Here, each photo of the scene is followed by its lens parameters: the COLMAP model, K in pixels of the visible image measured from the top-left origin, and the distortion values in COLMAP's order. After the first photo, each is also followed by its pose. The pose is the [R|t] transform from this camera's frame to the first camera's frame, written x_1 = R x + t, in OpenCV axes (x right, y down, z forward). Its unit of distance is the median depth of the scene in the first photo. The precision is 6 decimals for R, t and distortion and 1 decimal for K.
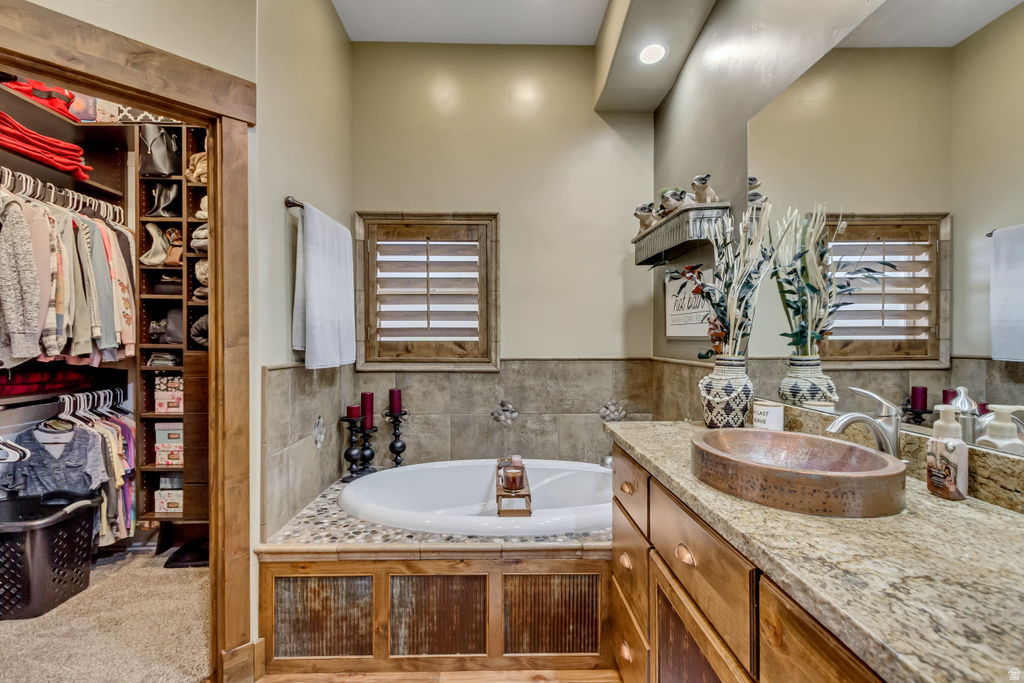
lens RADIAL K [[473.8, 0, 519.4], [0, 473.8, 343.6], [0, 0, 1]] dist [0.003210, -0.003021]
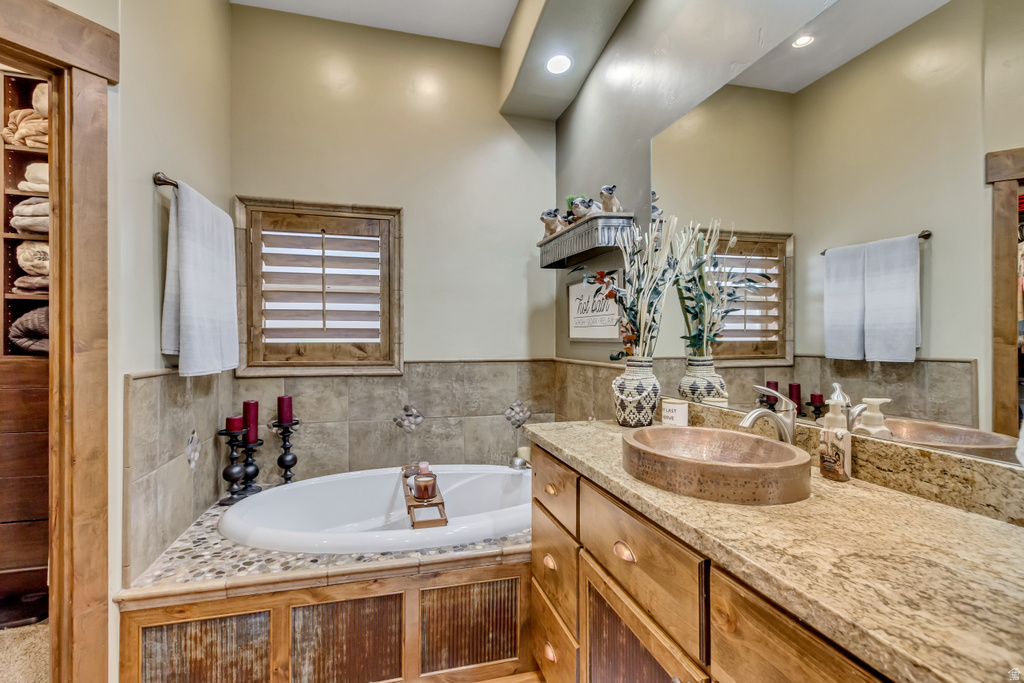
lens RADIAL K [[473.8, 0, 518.1], [0, 473.8, 340.8], [0, 0, 1]] dist [0.003210, -0.003021]
pose [[0.971076, -0.000148, 0.238772, -0.069529], [0.001676, 0.999979, -0.006197, -0.004464], [-0.238766, 0.006418, 0.971056, 0.030354]]
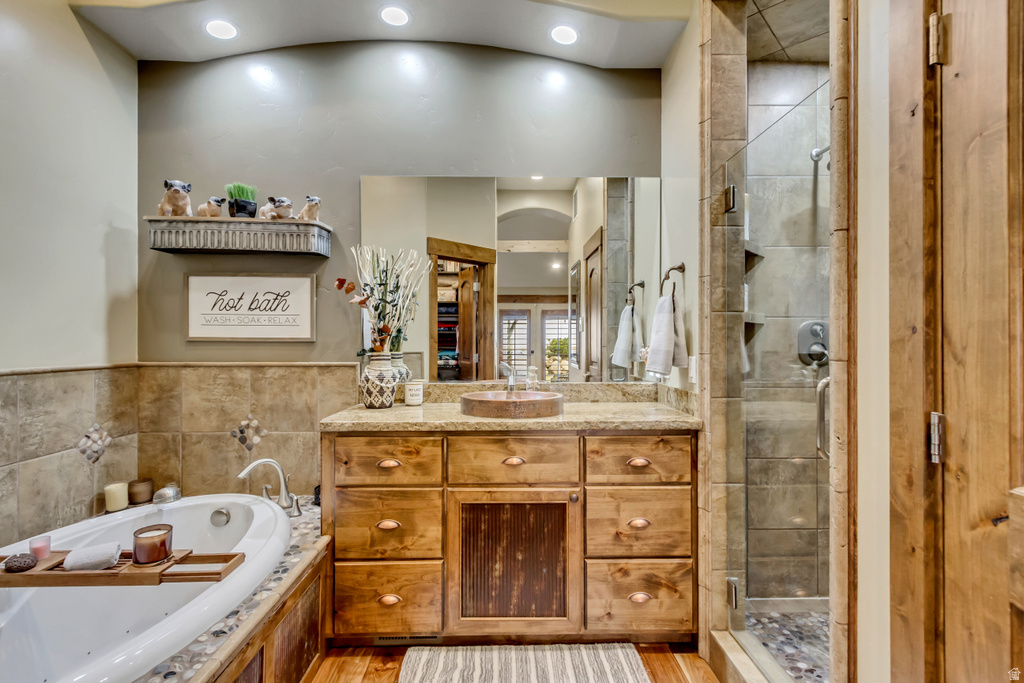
lens RADIAL K [[473.8, 0, 509.6], [0, 473.8, 339.2], [0, 0, 1]] dist [0.003210, -0.003021]
pose [[0.014910, 0.003953, 0.999881, -0.825662], [0.009160, 0.999950, -0.004090, -0.003374], [-0.999847, 0.009219, 0.014873, 0.571176]]
